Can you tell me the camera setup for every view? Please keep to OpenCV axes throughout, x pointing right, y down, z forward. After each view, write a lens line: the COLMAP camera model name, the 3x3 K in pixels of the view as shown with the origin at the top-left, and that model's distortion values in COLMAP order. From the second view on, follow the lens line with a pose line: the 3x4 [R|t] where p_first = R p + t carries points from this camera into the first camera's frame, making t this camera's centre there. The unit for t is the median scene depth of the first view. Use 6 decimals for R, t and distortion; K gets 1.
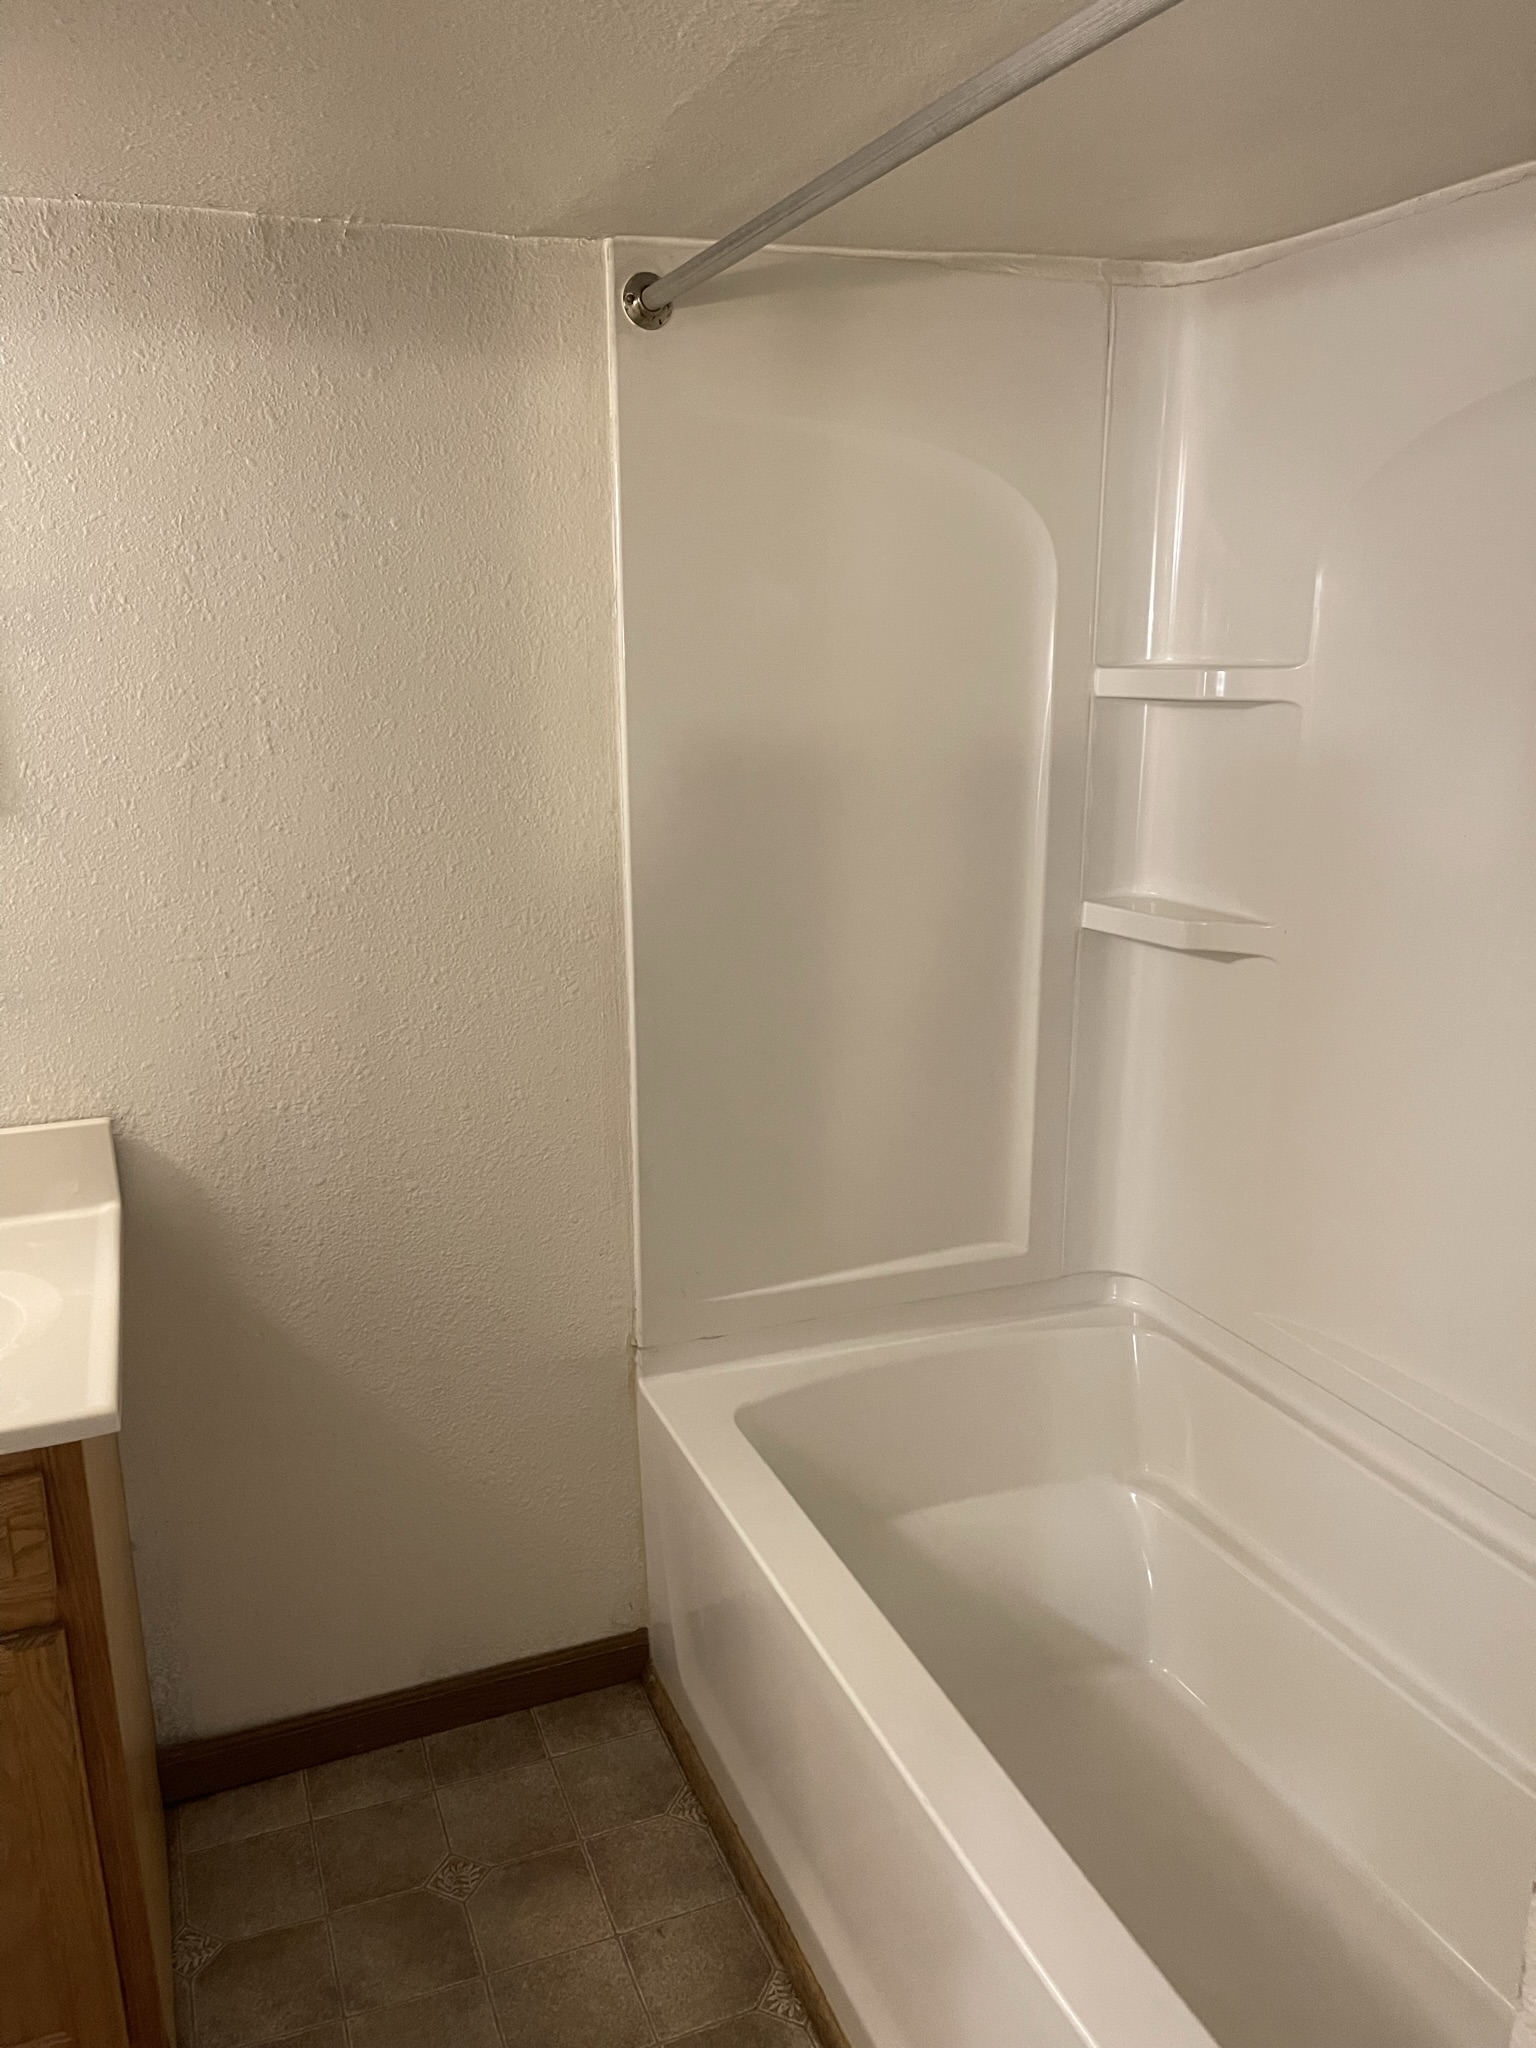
lens RADIAL K [[1556.0, 0, 776.1], [0, 1556.0, 1021.7], [0, 0, 1]] dist [0.099492, -0.126215]
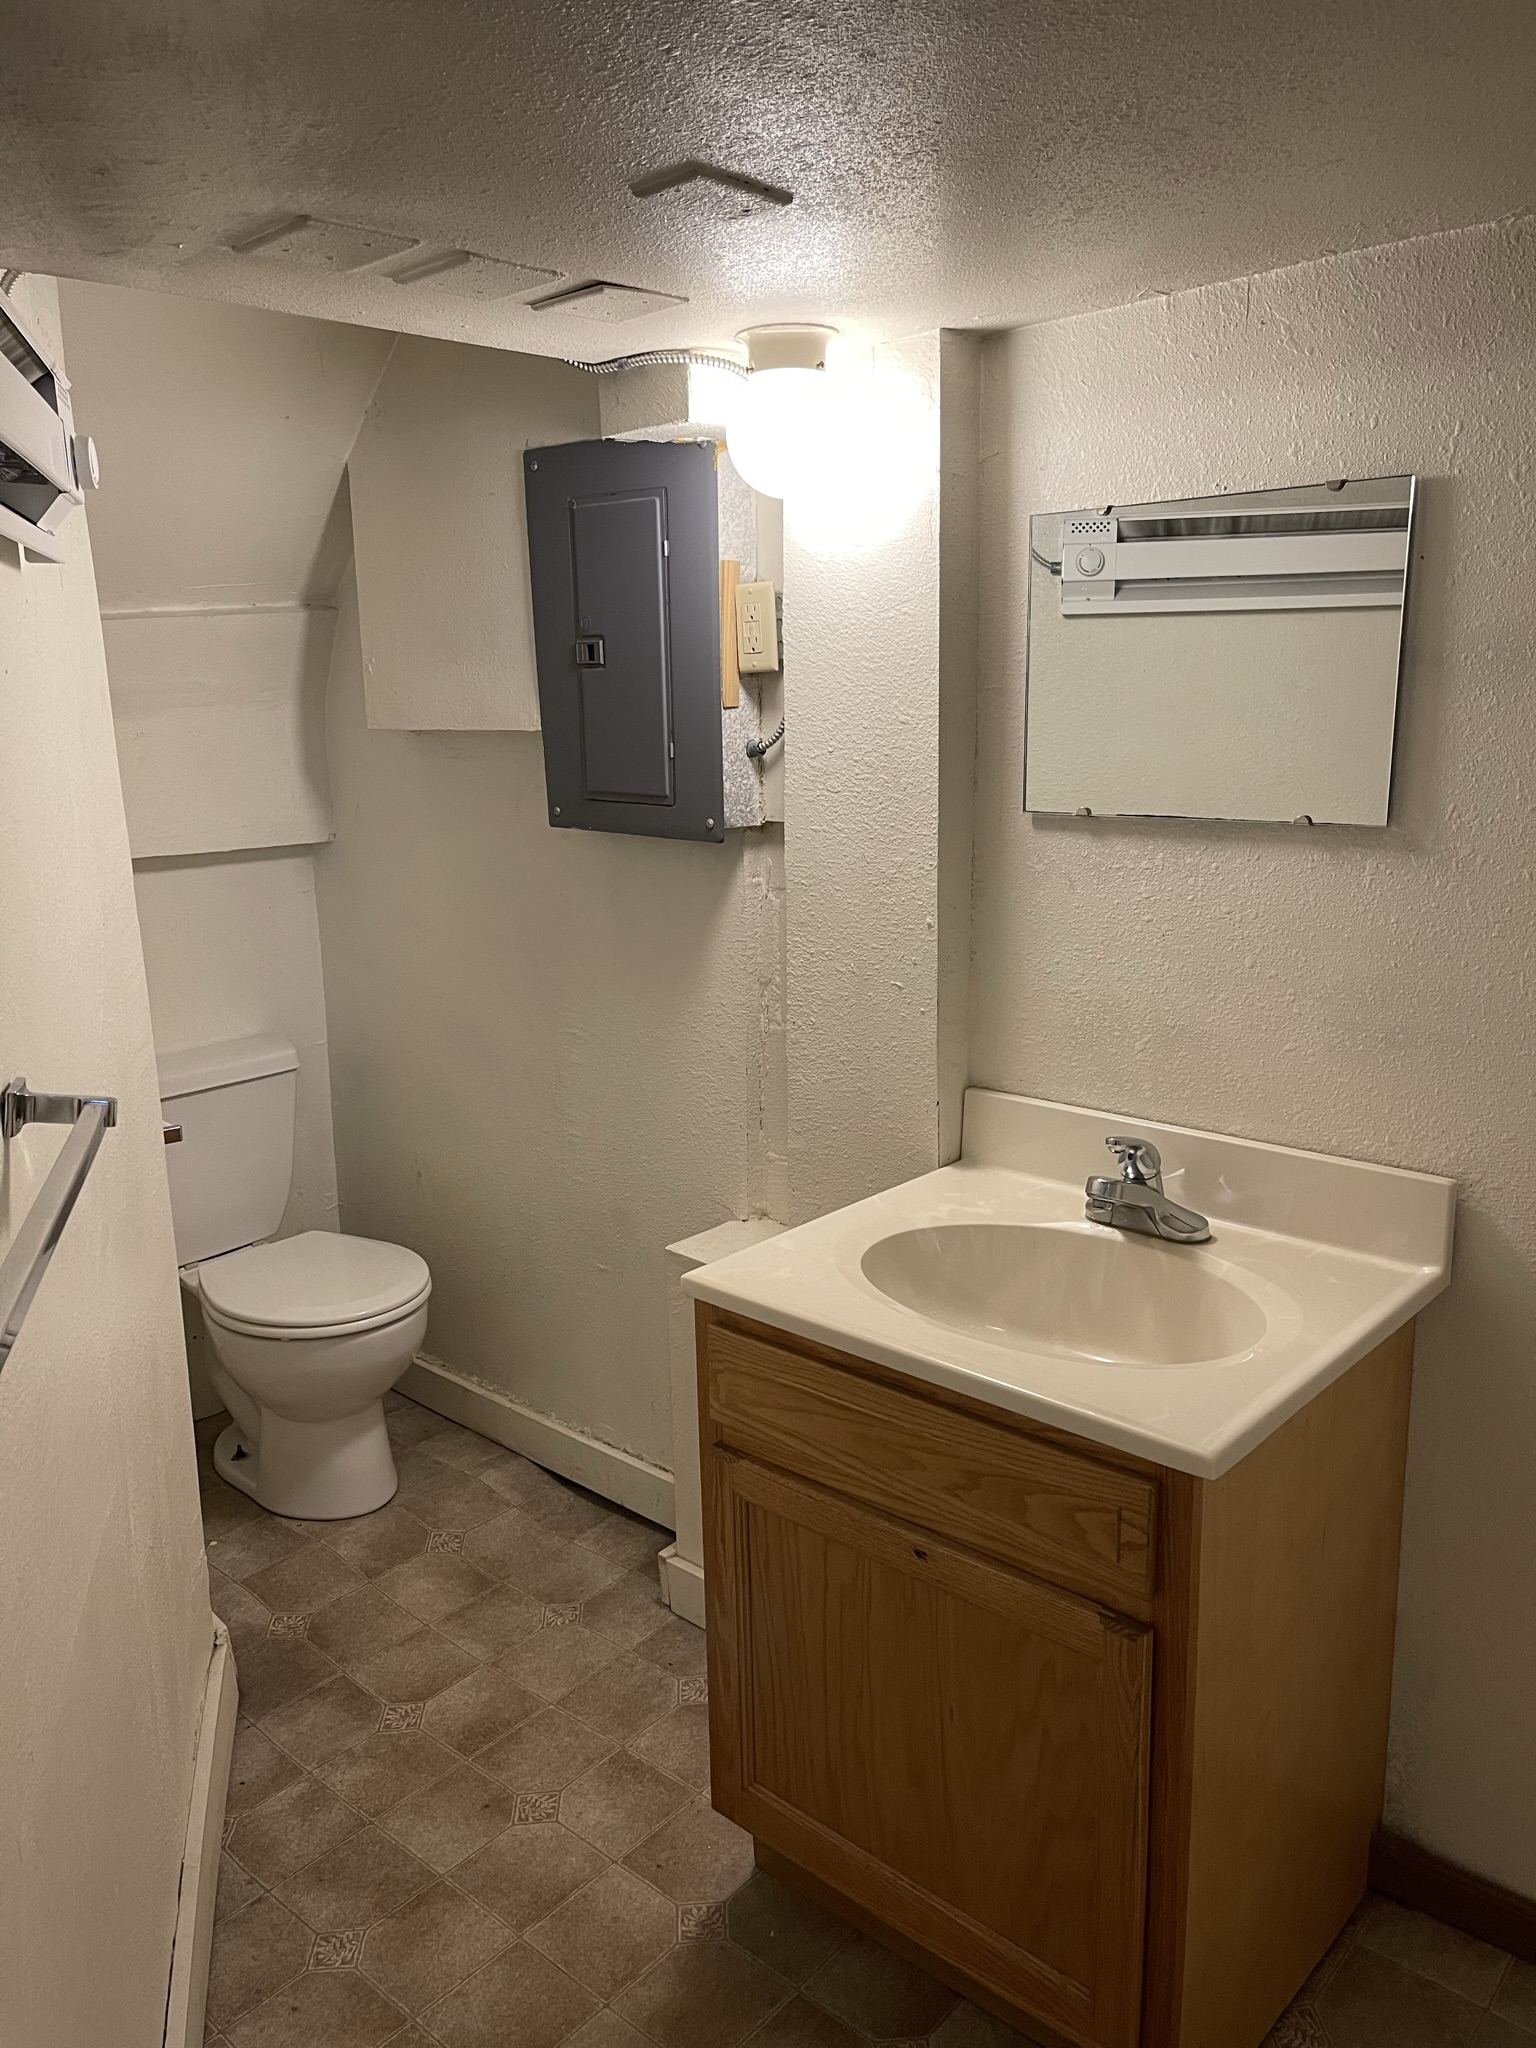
lens RADIAL K [[1556.0, 0, 776.1], [0, 1556.0, 1021.7], [0, 0, 1]] dist [0.099492, -0.126215]
pose [[0.436957, 0.195776, -0.877918, 0.218605], [-0.189562, 0.974148, 0.122887, -0.073107], [0.879281, 0.112723, 0.462773, 0.196220]]
